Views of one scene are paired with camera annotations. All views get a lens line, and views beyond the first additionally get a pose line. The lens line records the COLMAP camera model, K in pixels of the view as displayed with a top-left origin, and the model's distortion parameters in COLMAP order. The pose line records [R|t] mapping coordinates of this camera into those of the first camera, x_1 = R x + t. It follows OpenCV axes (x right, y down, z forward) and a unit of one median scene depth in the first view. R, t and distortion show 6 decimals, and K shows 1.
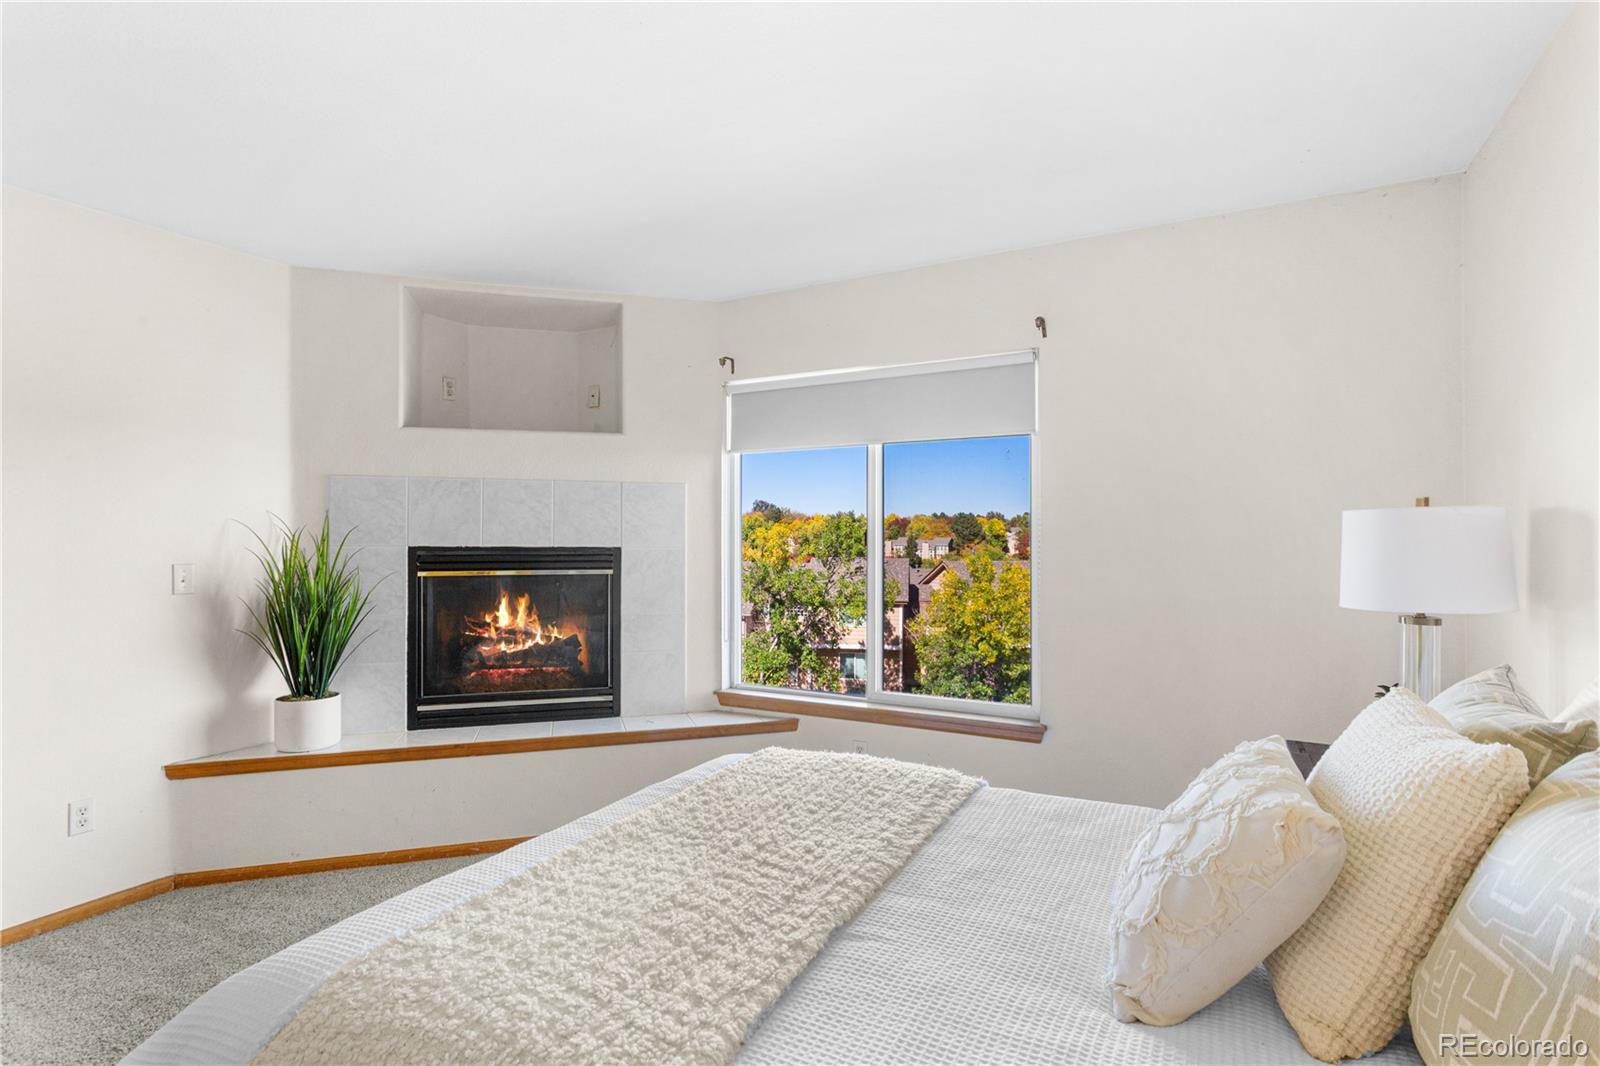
lens RADIAL K [[787.5, 0, 785.1], [0, 787.5, 538.8], [0, 0, 1]] dist [-0.006590, 0.004571]
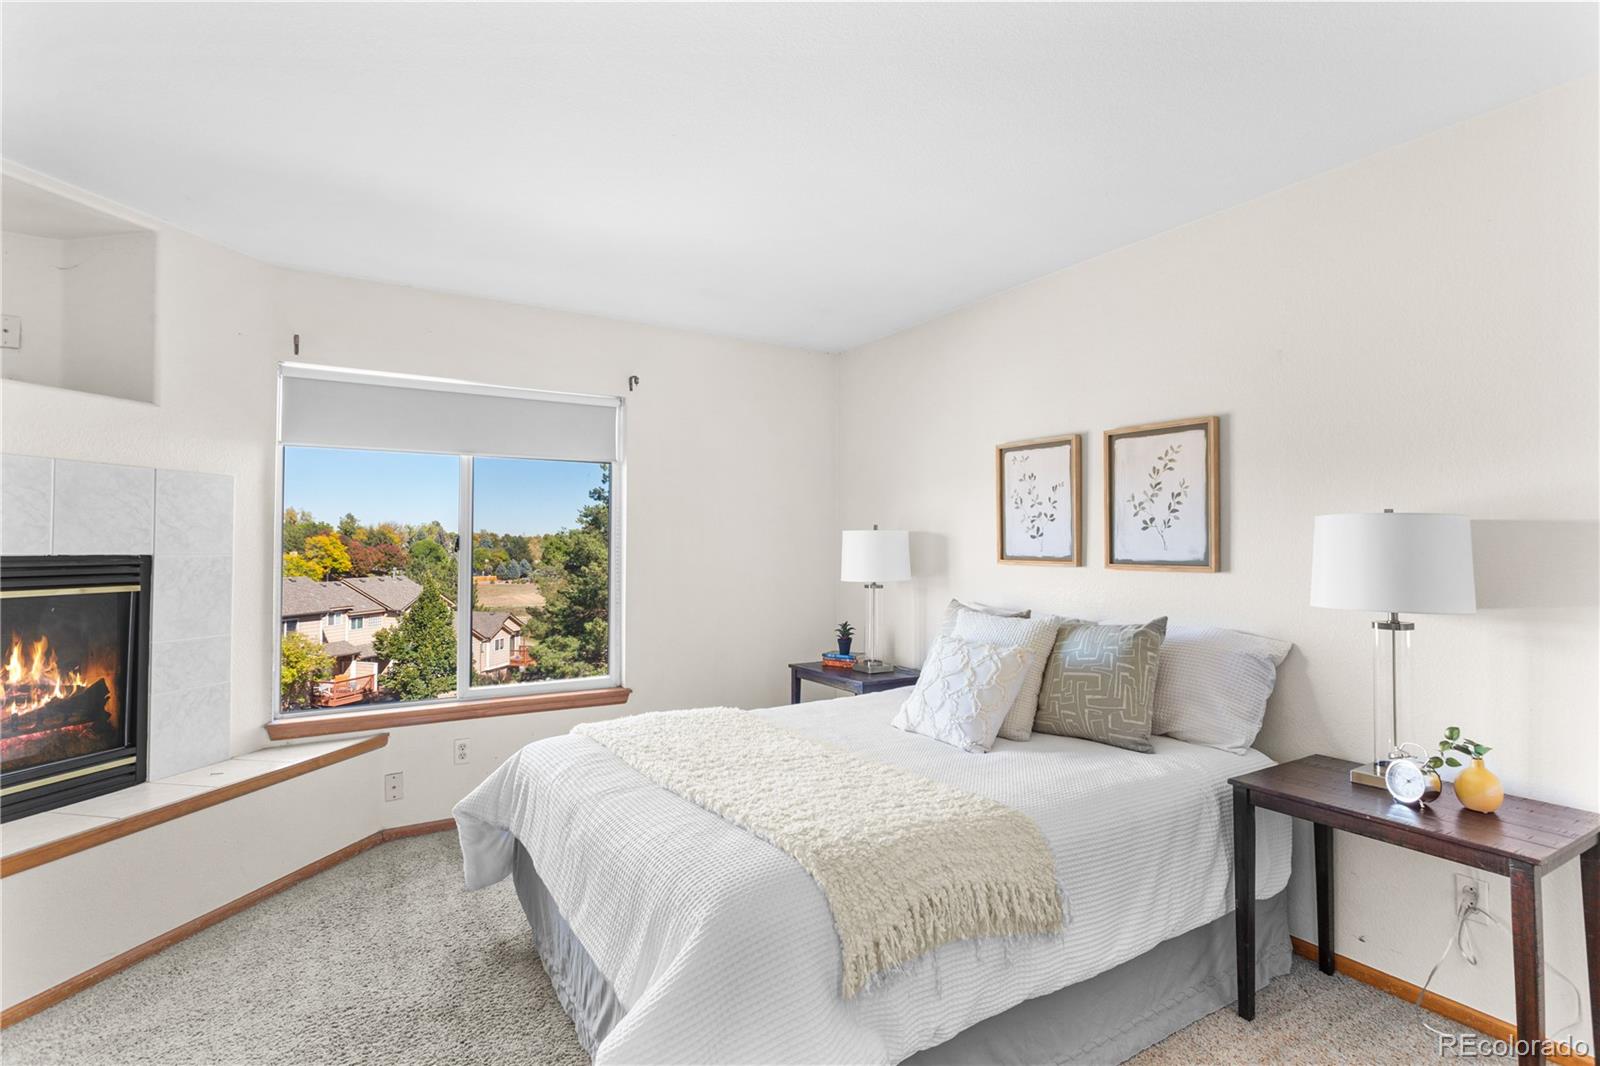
lens RADIAL K [[787.5, 0, 803.3], [0, 787.5, 531.7], [0, 0, 1]] dist [-0.006590, 0.004571]
pose [[0.491247, 0.012594, 0.870929, -0.588430], [-0.004387, 0.999919, -0.011985, -0.006367], [-0.871009, 0.002067, 0.491263, 0.094592]]
